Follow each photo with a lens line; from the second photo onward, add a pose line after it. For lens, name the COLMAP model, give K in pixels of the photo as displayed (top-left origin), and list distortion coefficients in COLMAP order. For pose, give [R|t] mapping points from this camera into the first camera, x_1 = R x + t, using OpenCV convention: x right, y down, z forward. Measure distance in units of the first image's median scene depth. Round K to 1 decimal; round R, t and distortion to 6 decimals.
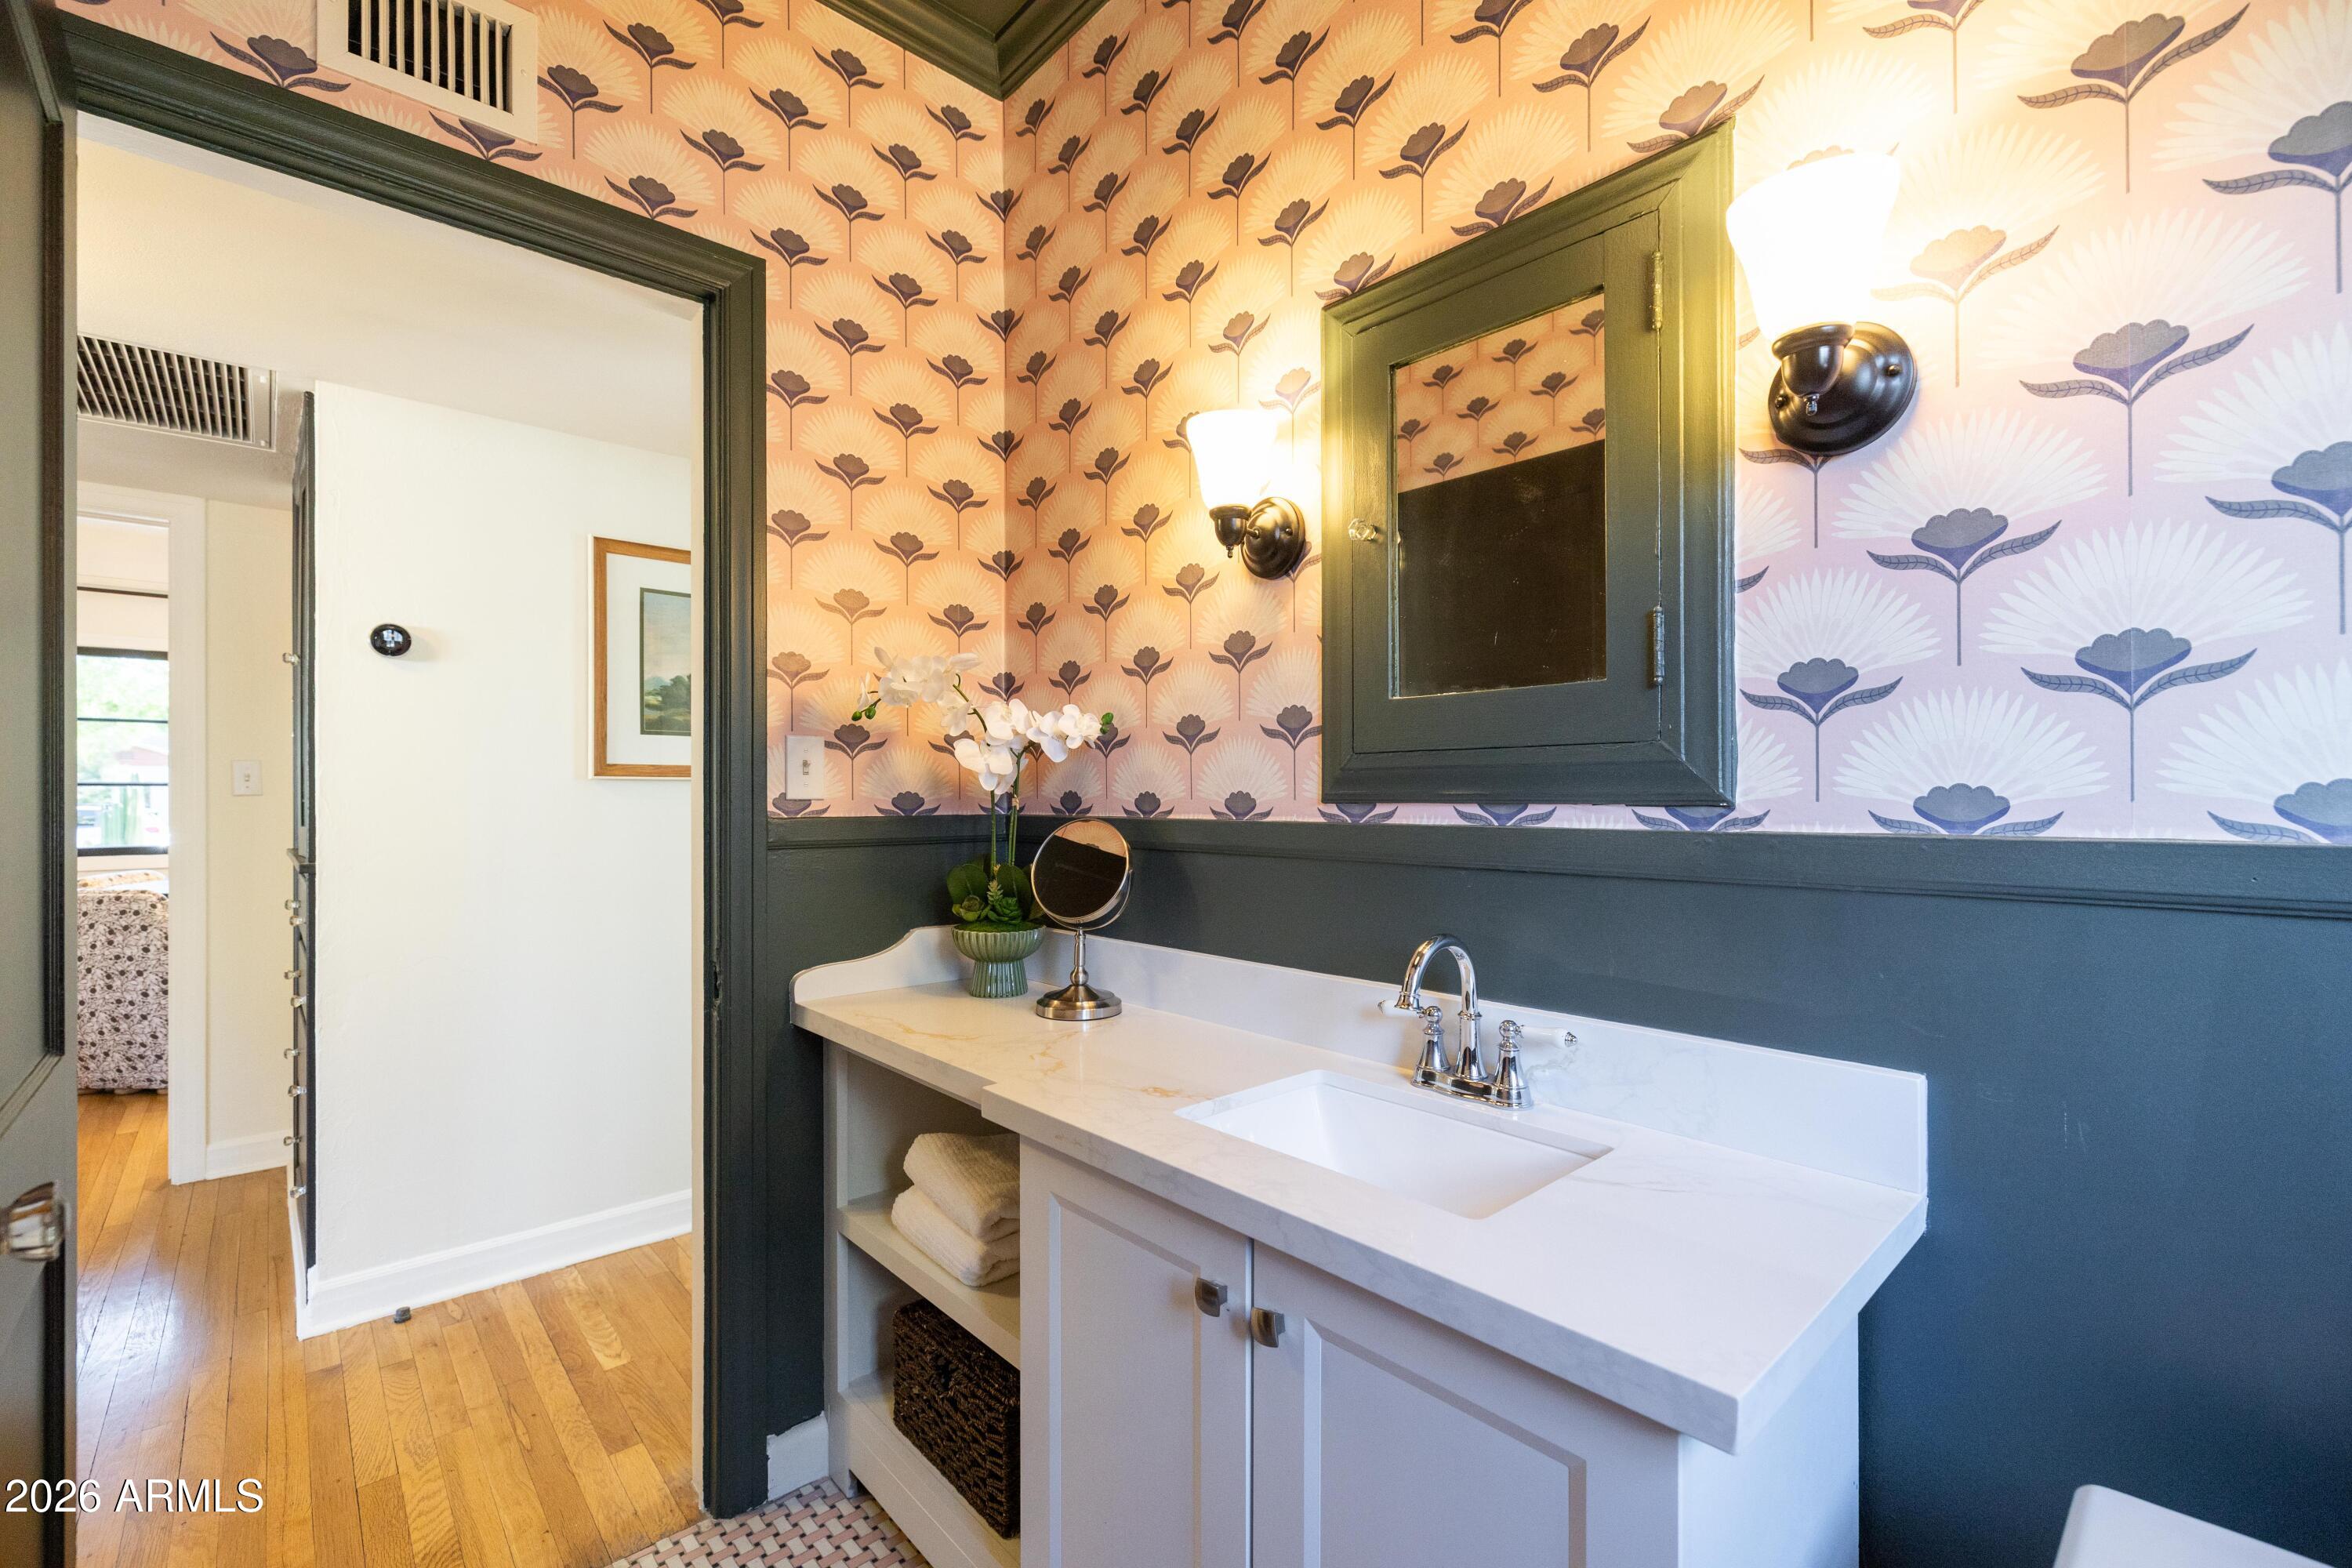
lens RADIAL K [[1005.1, 0, 1175.9], [0, 1005.1, 790.3], [0, 0, 1]] dist [0.001116, 0.000017]
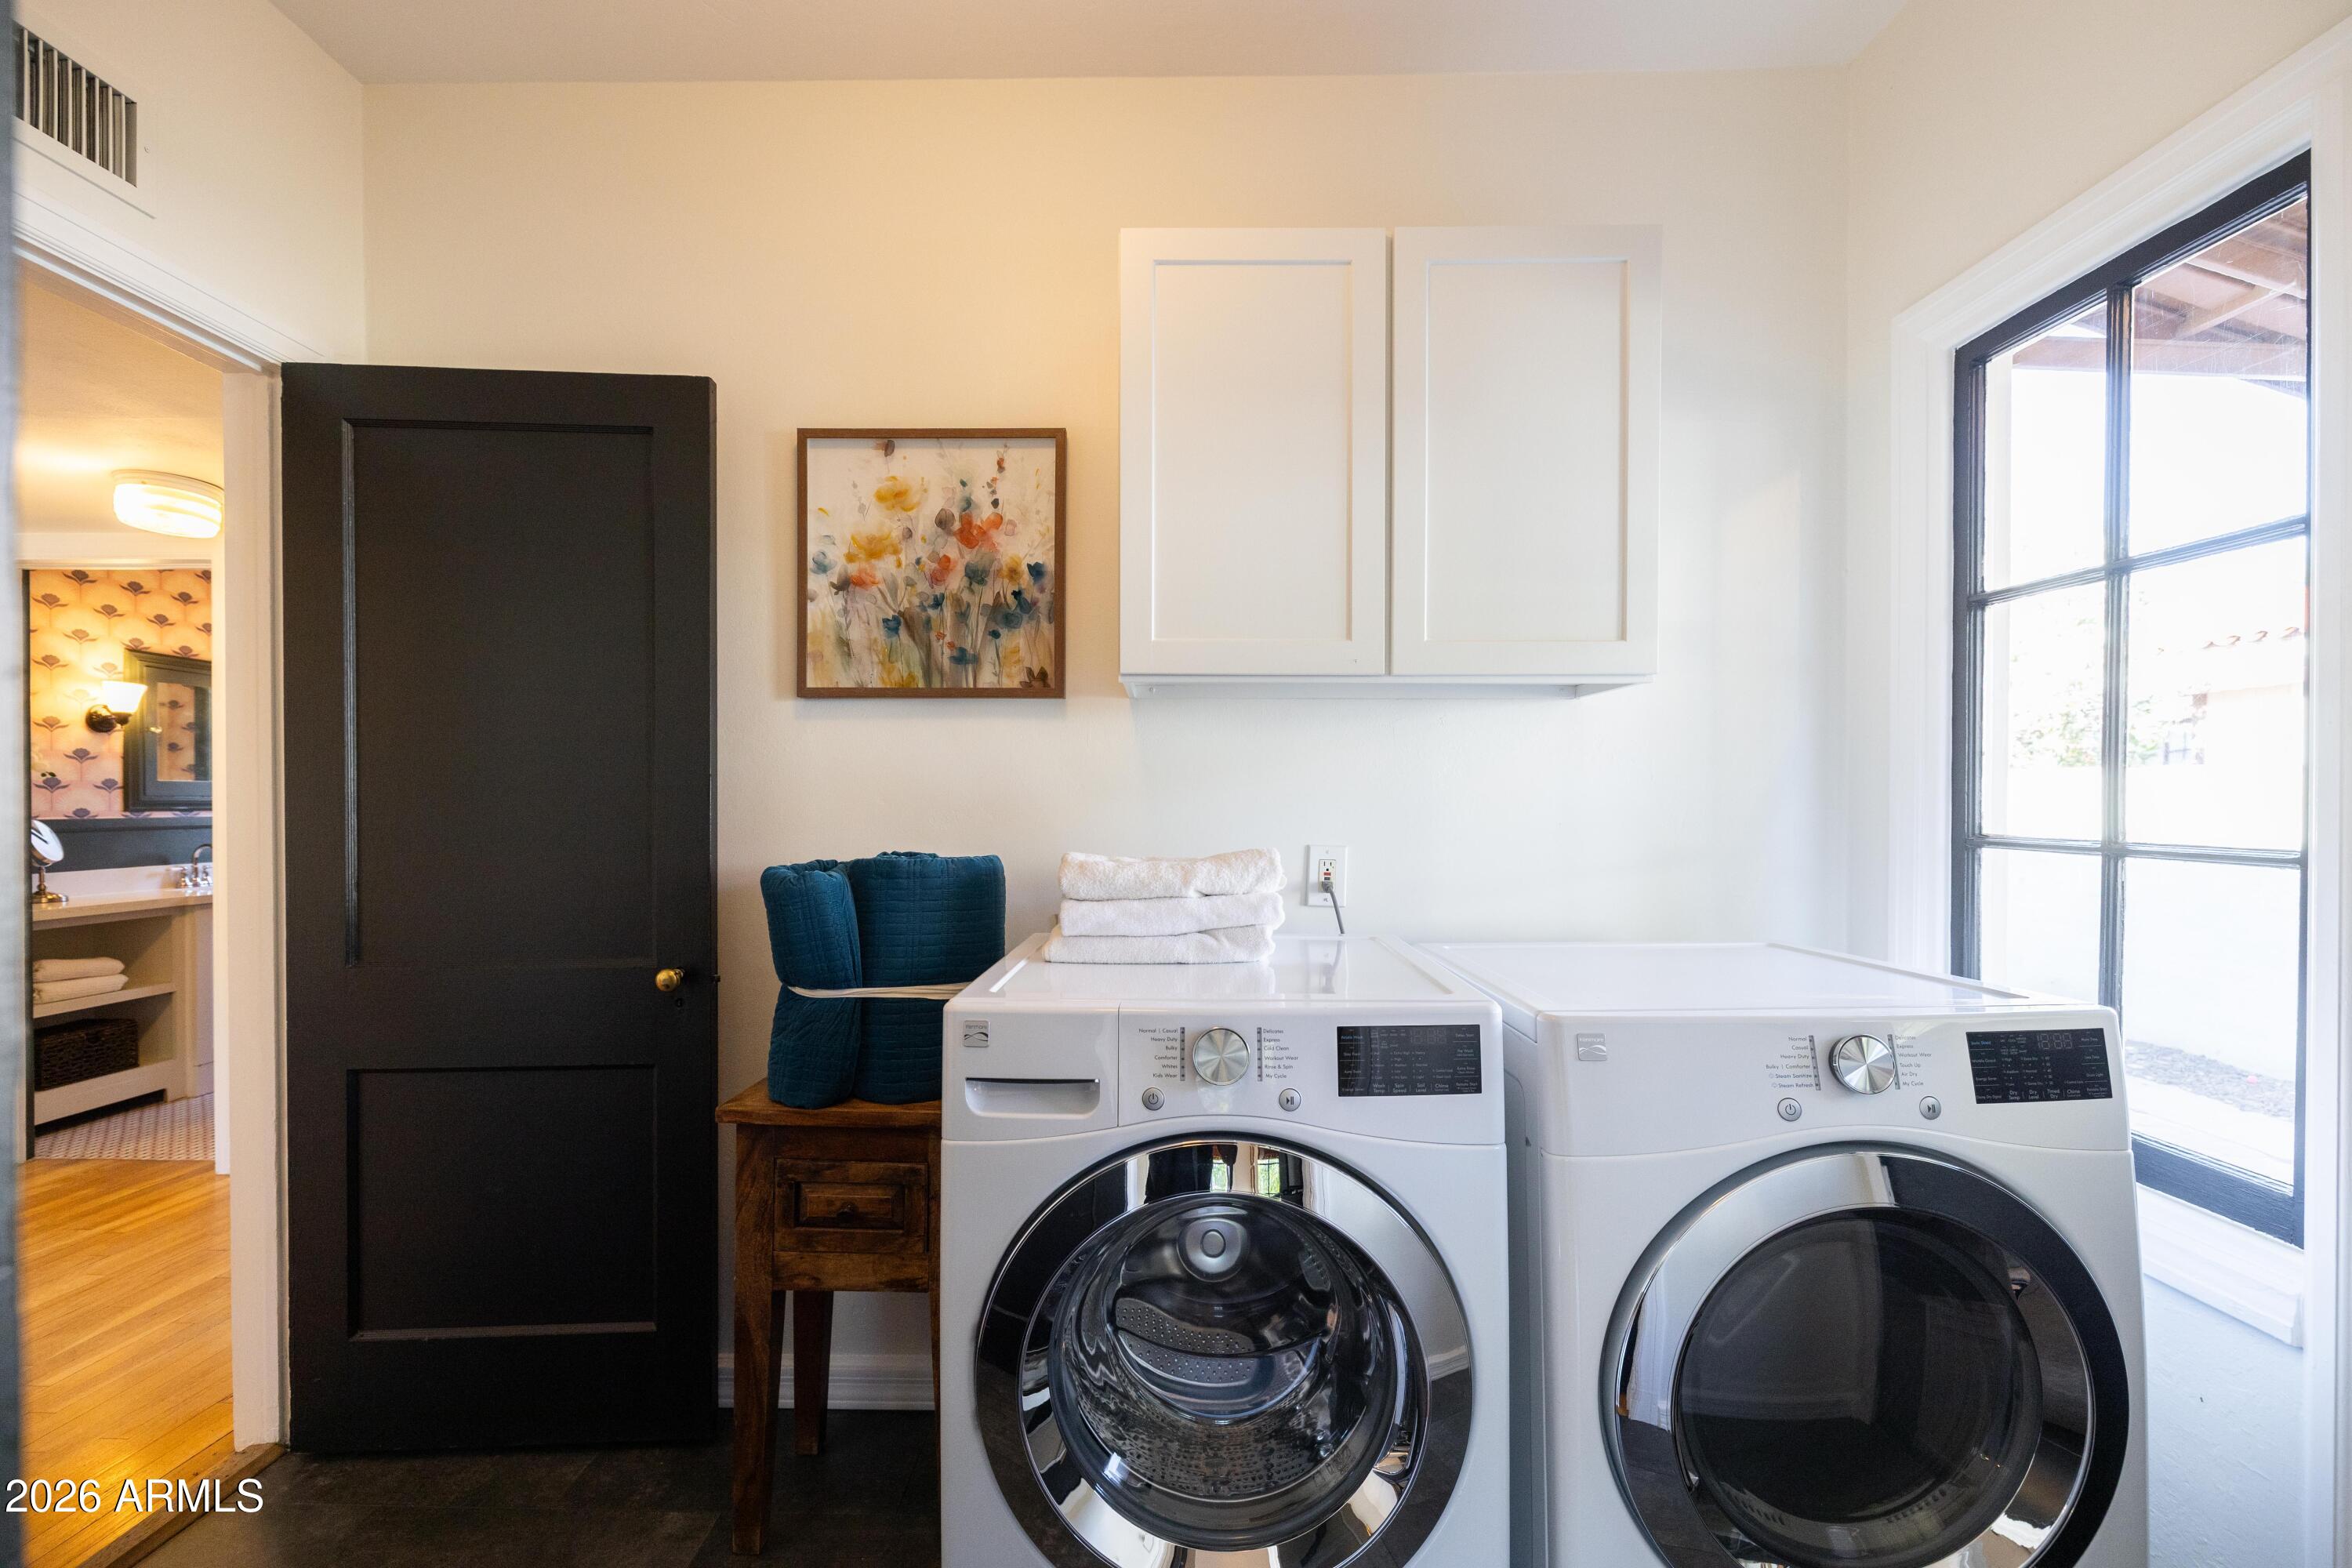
lens RADIAL K [[1005.1, 0, 1172.8], [0, 1005.1, 801.9], [0, 0, 1]] dist [0.001116, 0.000017]
pose [[-0.746077, 0.004921, 0.665841, -4.164949], [0.003555, 0.999988, -0.003407, 0.005240], [-0.665850, -0.000174, -0.746086, 1.141436]]
